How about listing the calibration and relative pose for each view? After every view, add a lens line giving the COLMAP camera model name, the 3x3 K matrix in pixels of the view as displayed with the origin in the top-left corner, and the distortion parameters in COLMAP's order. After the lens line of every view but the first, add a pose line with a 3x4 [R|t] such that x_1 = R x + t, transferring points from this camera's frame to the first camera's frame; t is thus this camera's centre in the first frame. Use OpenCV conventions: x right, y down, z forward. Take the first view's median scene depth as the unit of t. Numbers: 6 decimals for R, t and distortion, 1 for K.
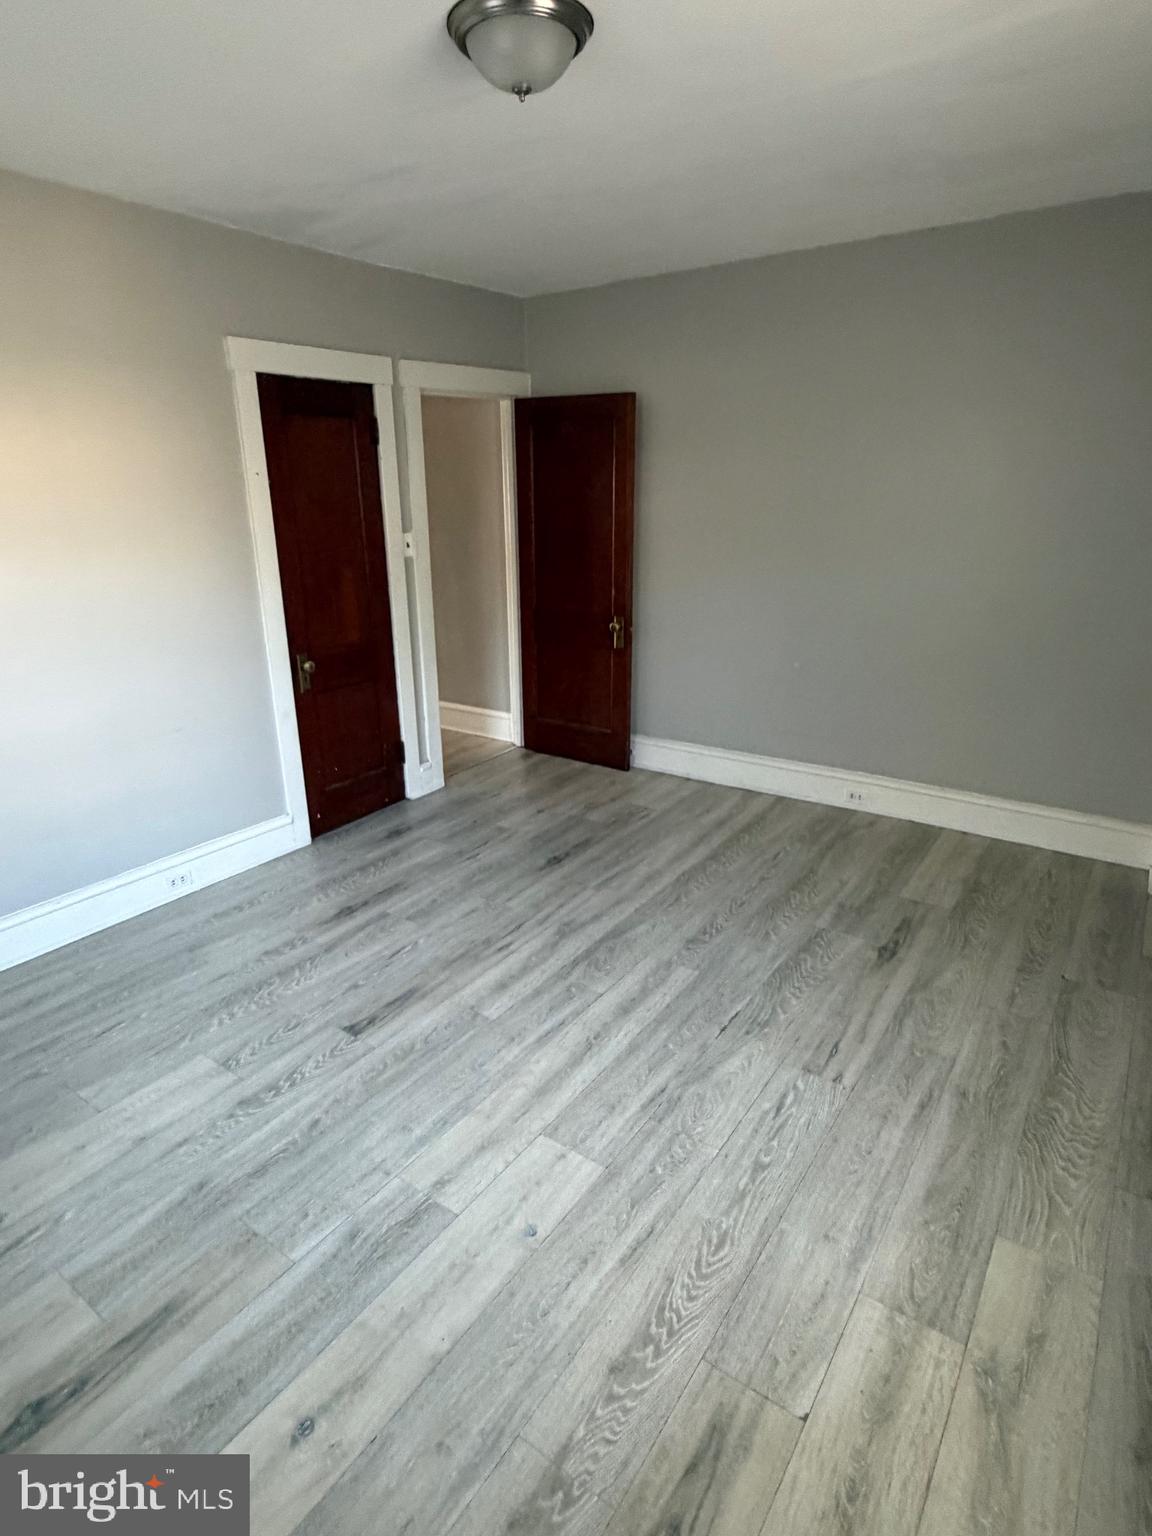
lens RADIAL K [[840.0, 0, 573.4], [0, 840.0, 778.8], [0, 0, 1]] dist [-0.004204, 0.001958]
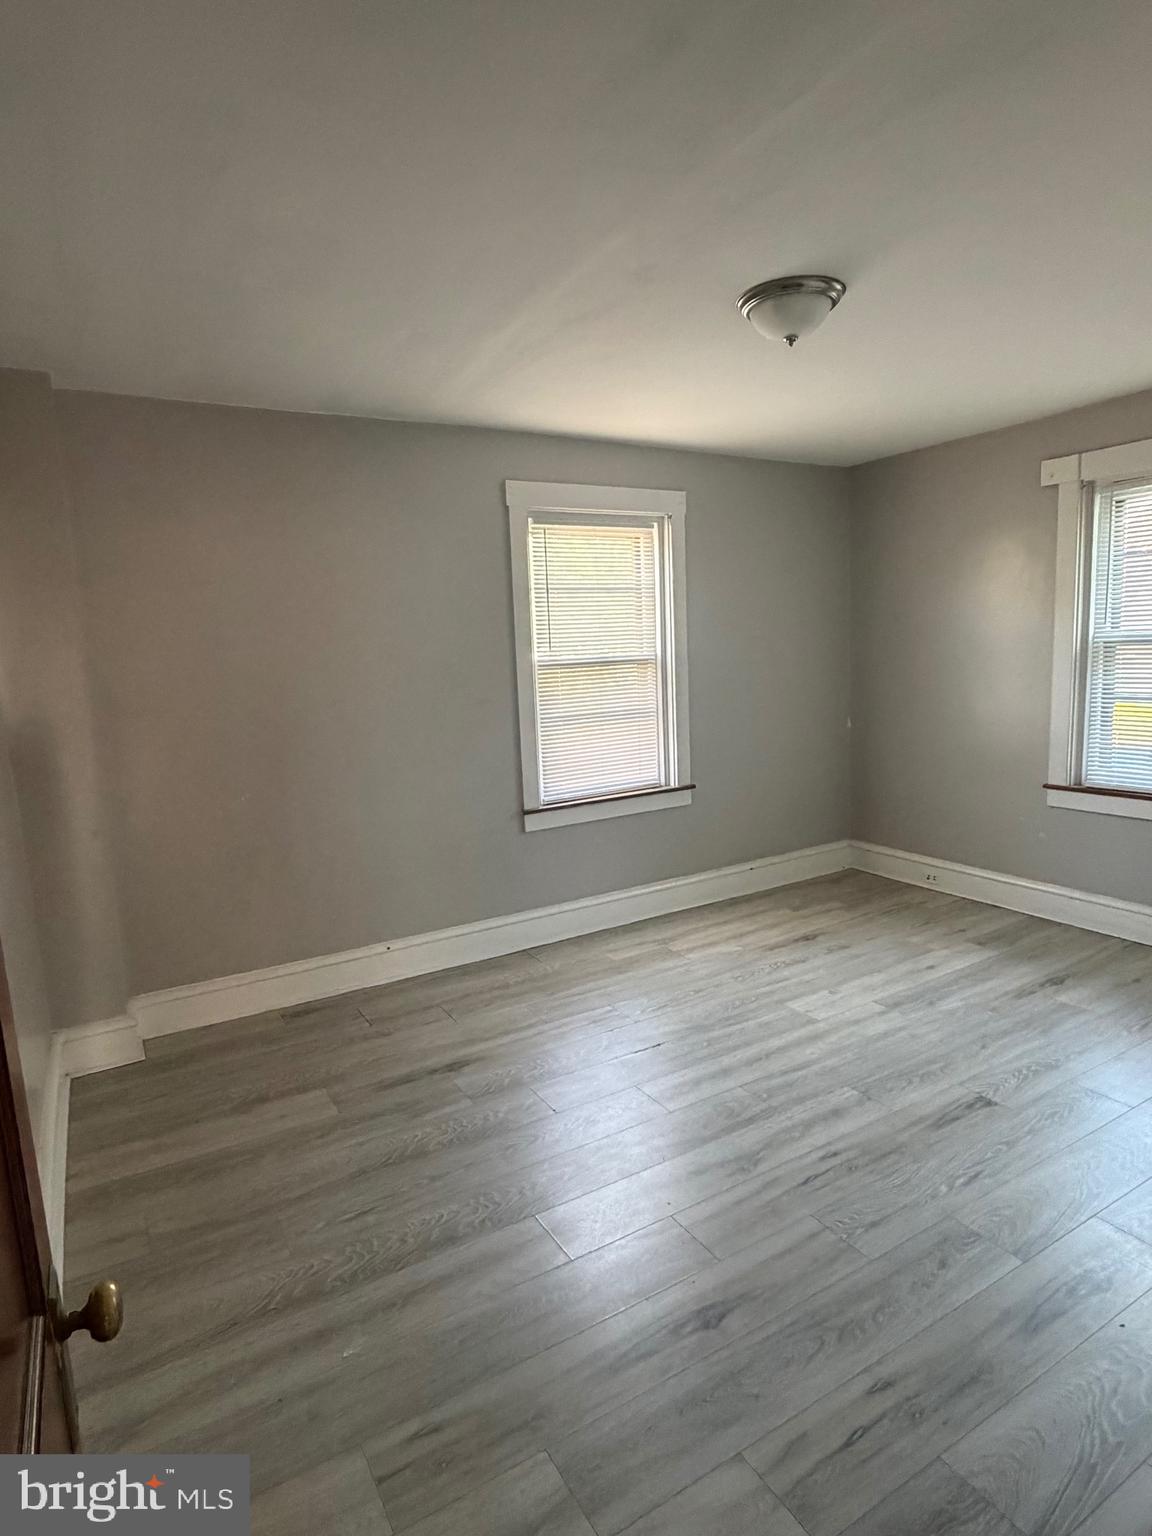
lens RADIAL K [[840.0, 0, 573.2], [0, 840.0, 772.1], [0, 0, 1]] dist [-0.004204, 0.001958]
pose [[-0.909772, -0.005946, 0.415065, -0.250004], [0.189342, 0.883879, 0.427677, -0.688517], [-0.369411, 0.467678, -0.803003, 2.053421]]
